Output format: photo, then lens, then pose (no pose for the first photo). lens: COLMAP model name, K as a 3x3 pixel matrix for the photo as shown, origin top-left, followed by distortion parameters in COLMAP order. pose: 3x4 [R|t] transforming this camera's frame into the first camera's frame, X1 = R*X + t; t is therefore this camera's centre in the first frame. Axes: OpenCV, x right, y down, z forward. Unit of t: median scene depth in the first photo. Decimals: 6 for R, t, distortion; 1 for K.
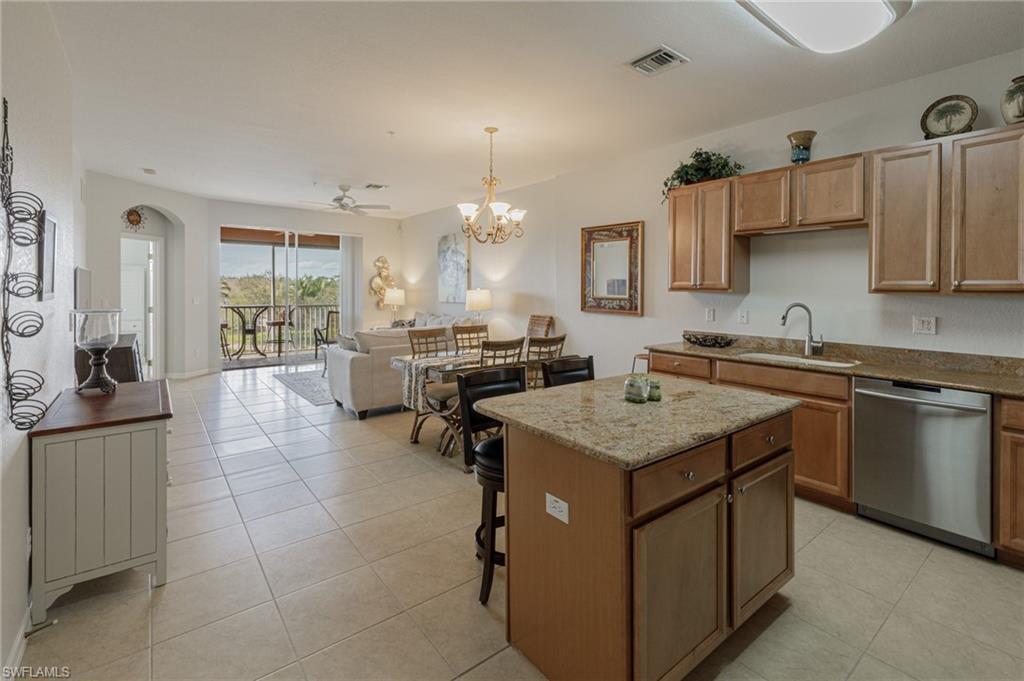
lens RADIAL K [[435.1, 0, 444.7], [0, 435.1, 298.6], [0, 0, 1]] dist [0.015716, 0.000075]
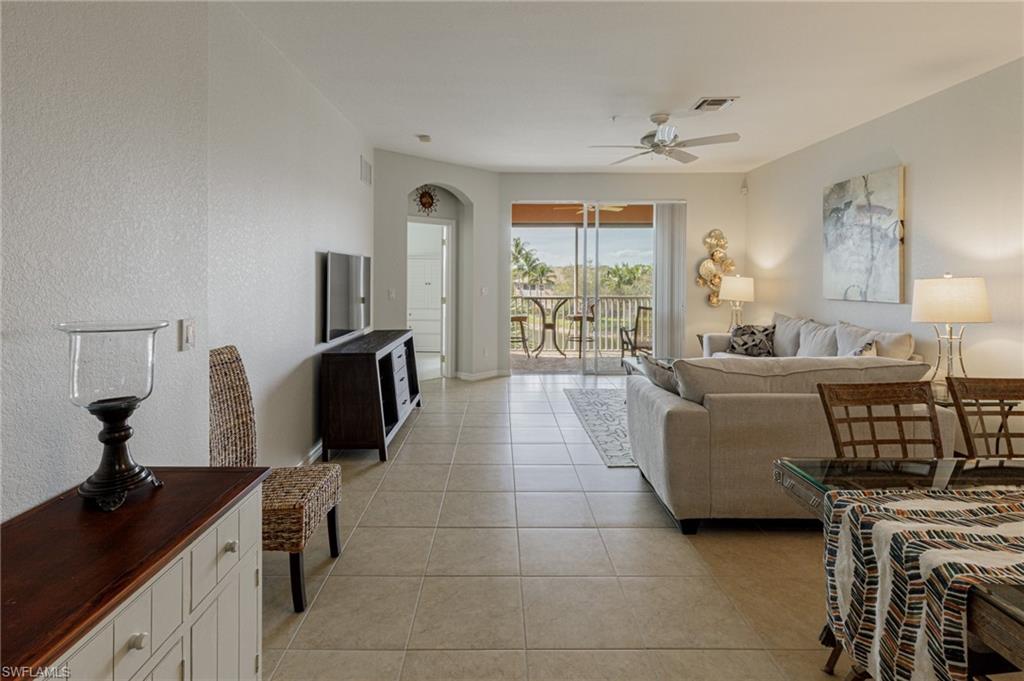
lens RADIAL K [[443.3, 0, 522.6], [0, 443.3, 284.4], [0, 0, 1]] dist [0.002171, 0.000190]
pose [[0.861807, 0.005883, -0.507202, -0.059455], [-0.008650, 0.999958, -0.003099, -0.006540], [0.507163, 0.007058, 0.861821, 0.281940]]
